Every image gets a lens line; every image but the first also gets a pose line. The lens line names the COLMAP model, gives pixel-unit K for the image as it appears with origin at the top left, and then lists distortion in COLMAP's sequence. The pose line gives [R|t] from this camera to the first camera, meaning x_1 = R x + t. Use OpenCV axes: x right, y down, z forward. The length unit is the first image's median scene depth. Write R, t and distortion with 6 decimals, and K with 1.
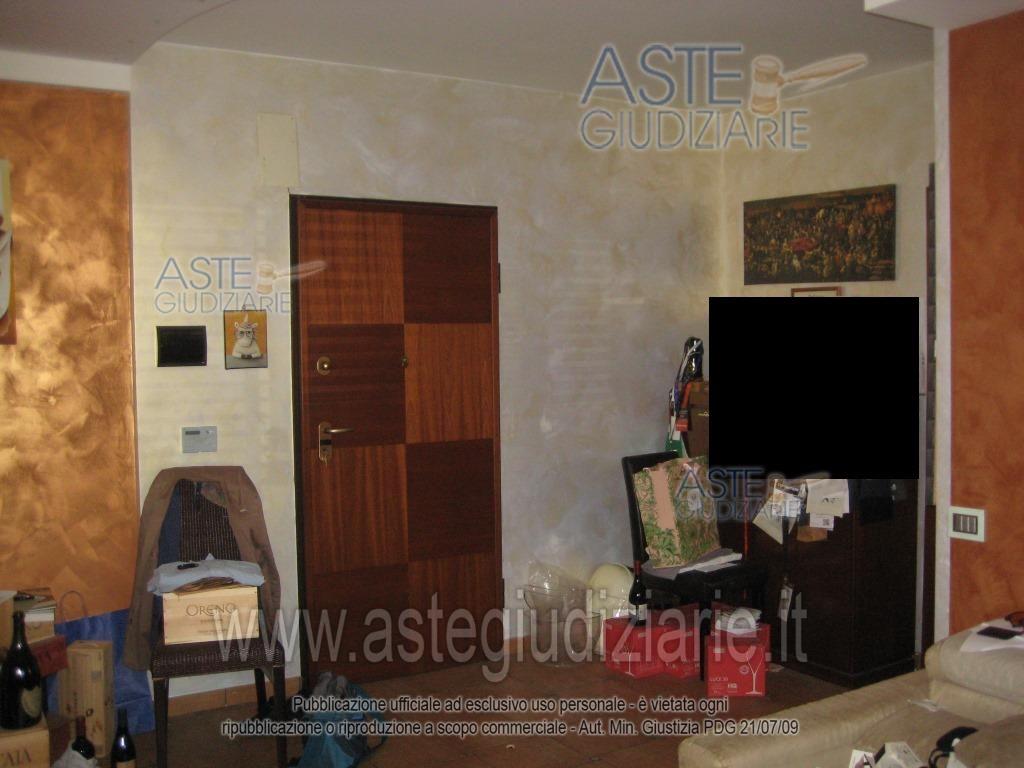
lens RADIAL K [[1085.5, 0, 512.0], [0, 1085.5, 384.0], [0, 0, 1]] dist [-0.137686, 0.001681]
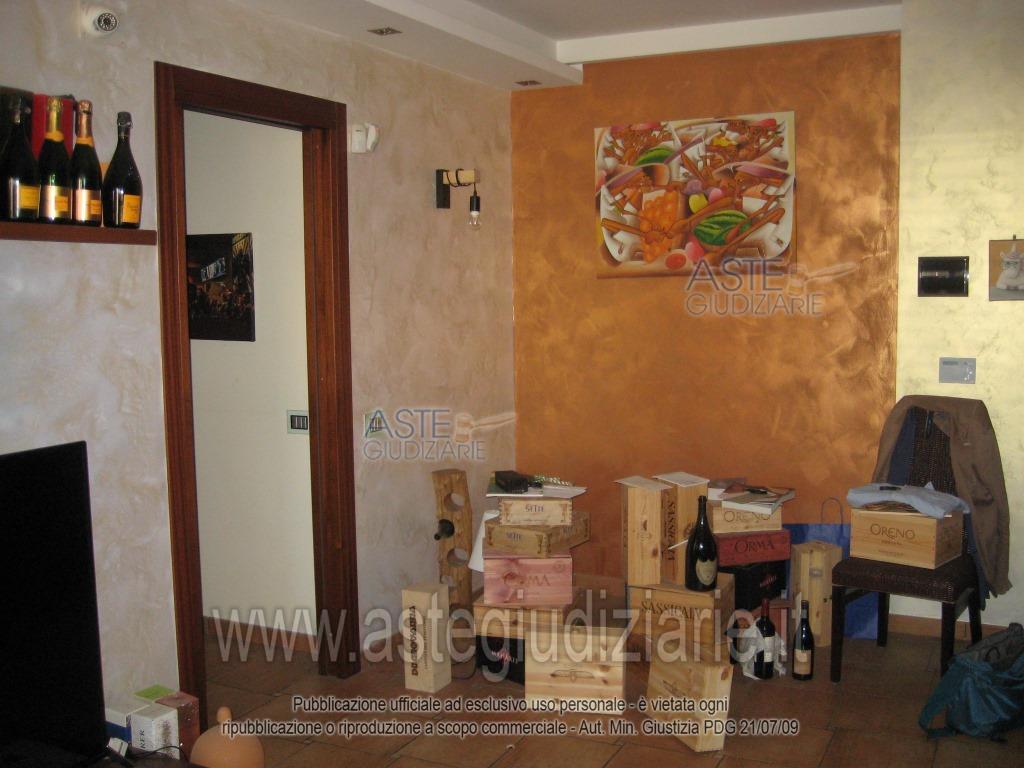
lens RADIAL K [[1085.5, 0, 512.0], [0, 1085.5, 384.0], [0, 0, 1]] dist [-0.137686, 0.001681]
pose [[0.439361, 0.082709, -0.894495, 0.426918], [-0.035467, 0.996573, 0.074727, 0.005657], [0.897610, -0.001107, 0.440789, 0.205240]]
